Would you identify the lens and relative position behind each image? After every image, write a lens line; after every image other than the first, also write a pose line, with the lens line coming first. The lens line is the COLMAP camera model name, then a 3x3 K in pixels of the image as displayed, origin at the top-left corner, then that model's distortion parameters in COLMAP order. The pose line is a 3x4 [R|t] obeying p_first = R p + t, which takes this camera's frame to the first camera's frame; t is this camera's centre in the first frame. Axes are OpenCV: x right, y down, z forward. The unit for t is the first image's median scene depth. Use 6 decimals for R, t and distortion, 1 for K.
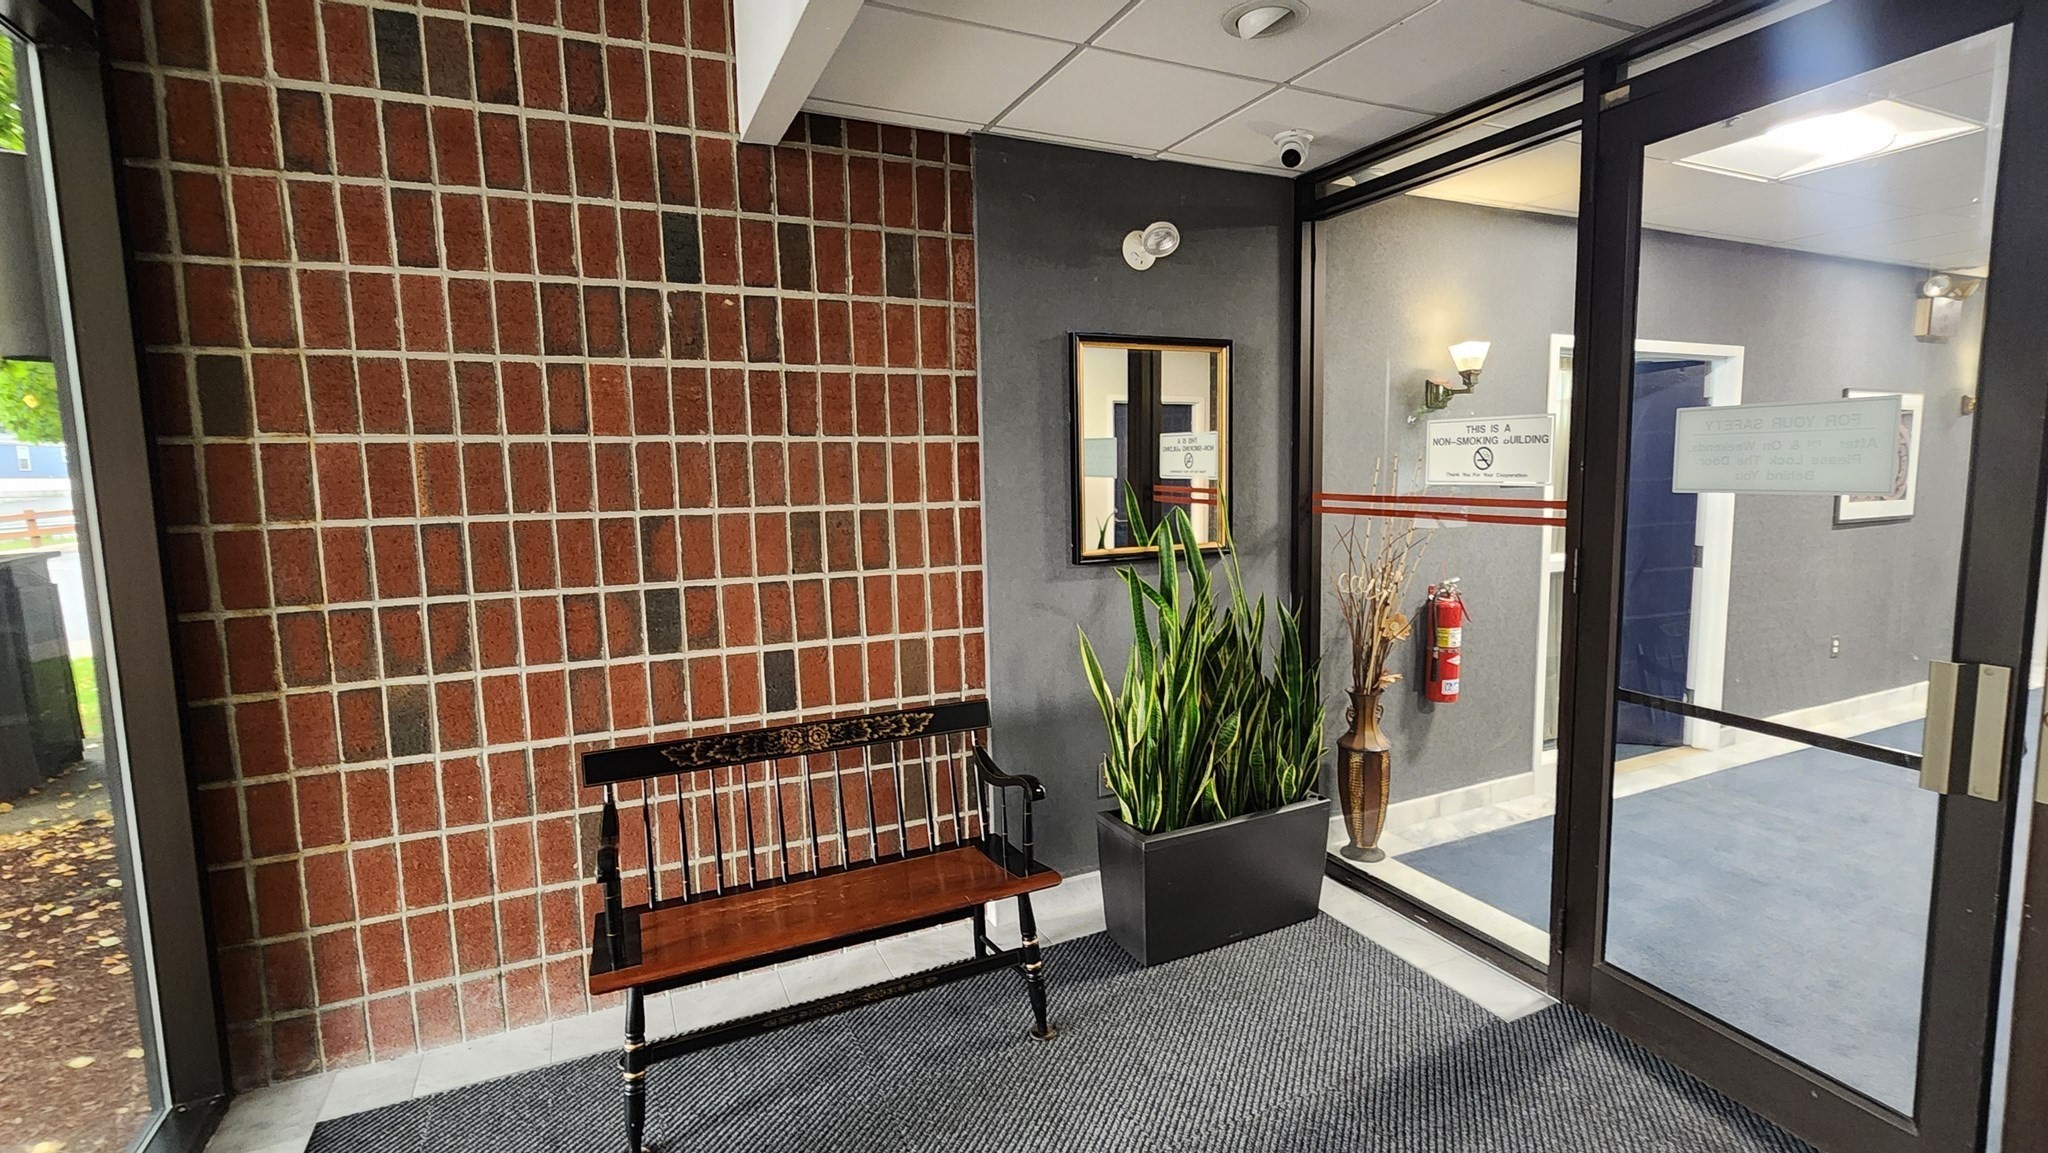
lens RADIAL K [[995.7, 0, 1012.2], [0, 995.7, 583.1], [0, 0, 1]] dist [0.002023, -0.000753]
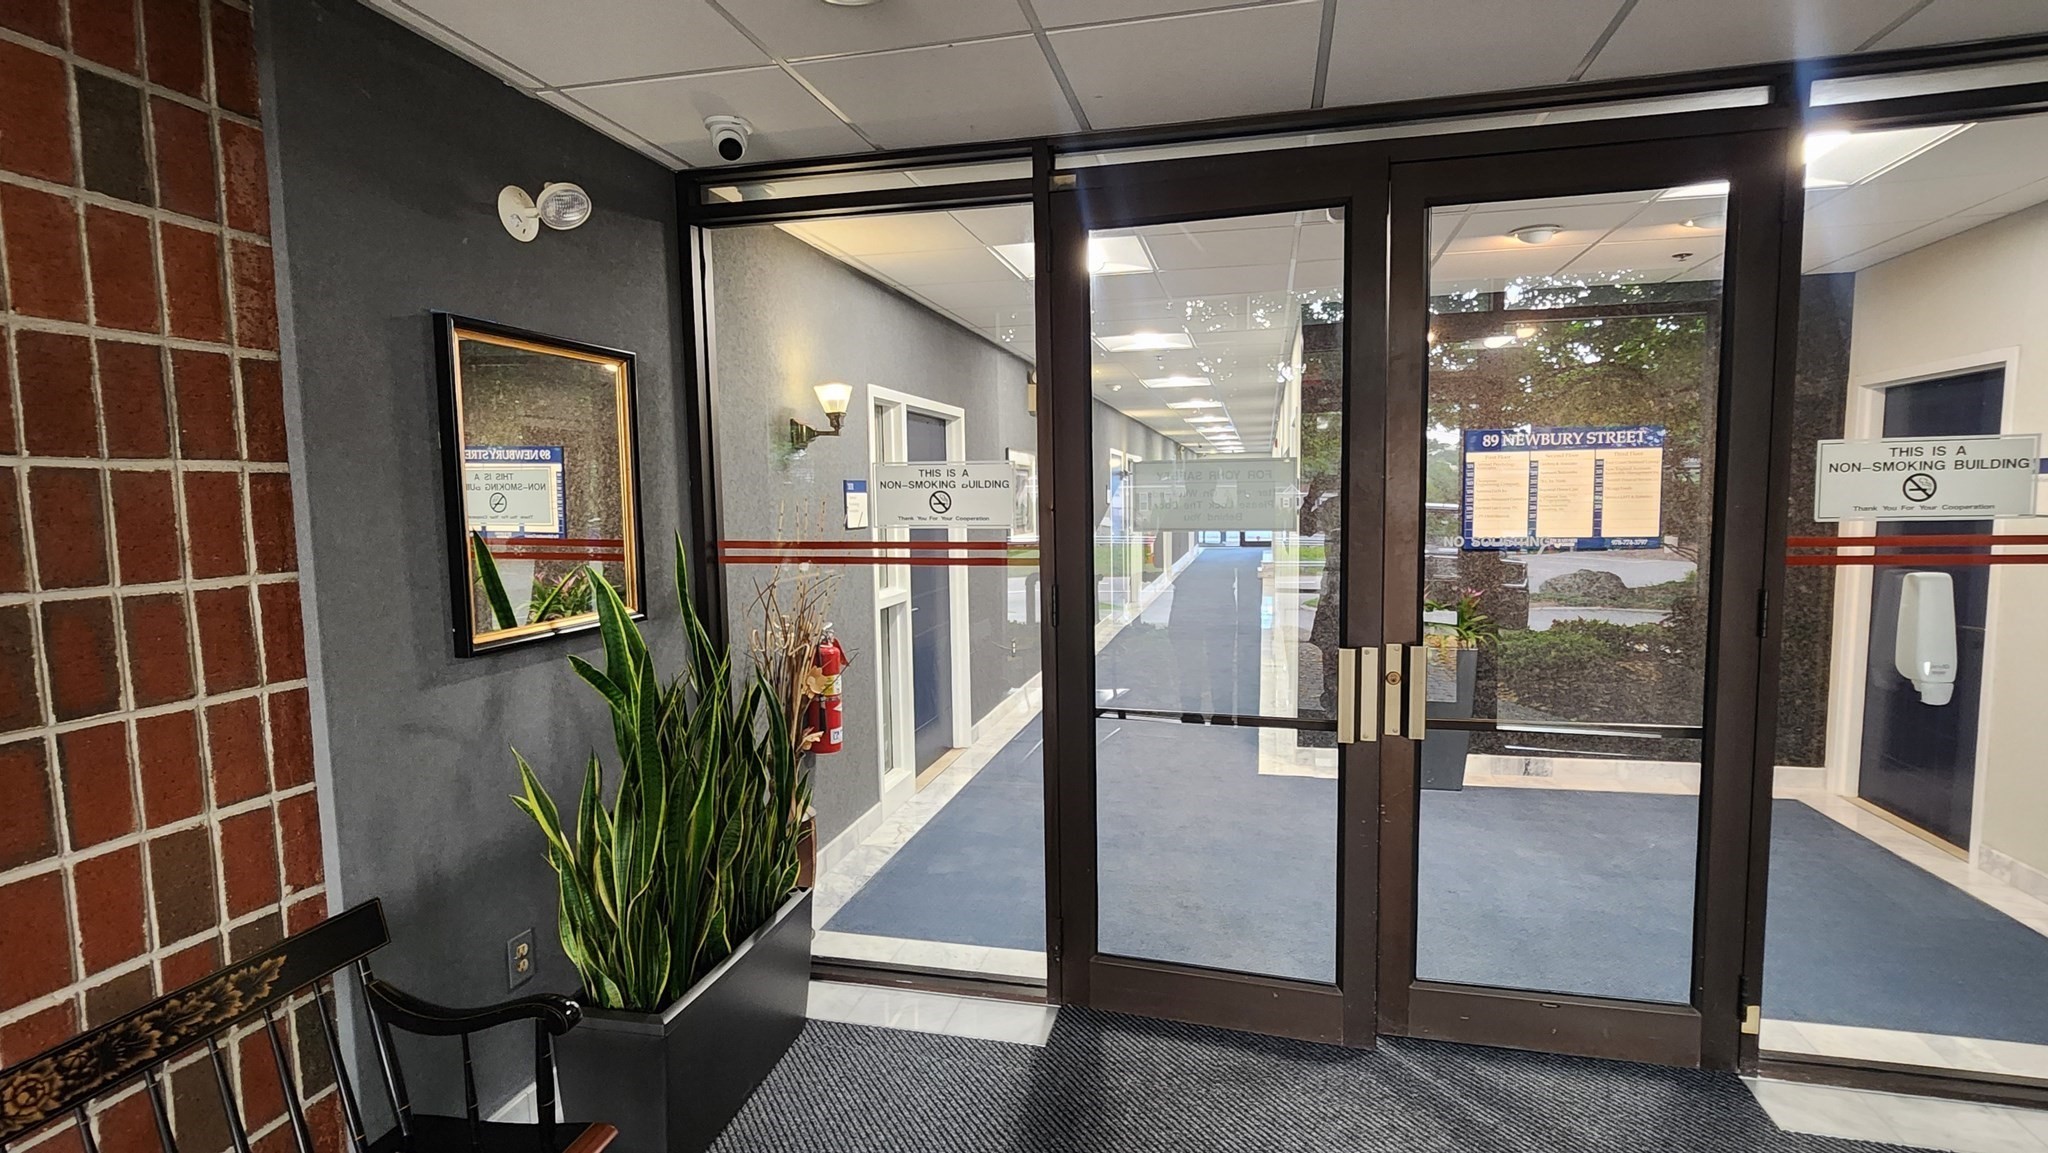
lens RADIAL K [[995.7, 0, 1029.4], [0, 995.7, 576.8], [0, 0, 1]] dist [0.002023, -0.000753]
pose [[0.589112, -0.059392, 0.805865, -0.257242], [0.095741, 0.995401, 0.003371, -0.040038], [-0.802359, 0.075169, 0.592089, 0.300562]]
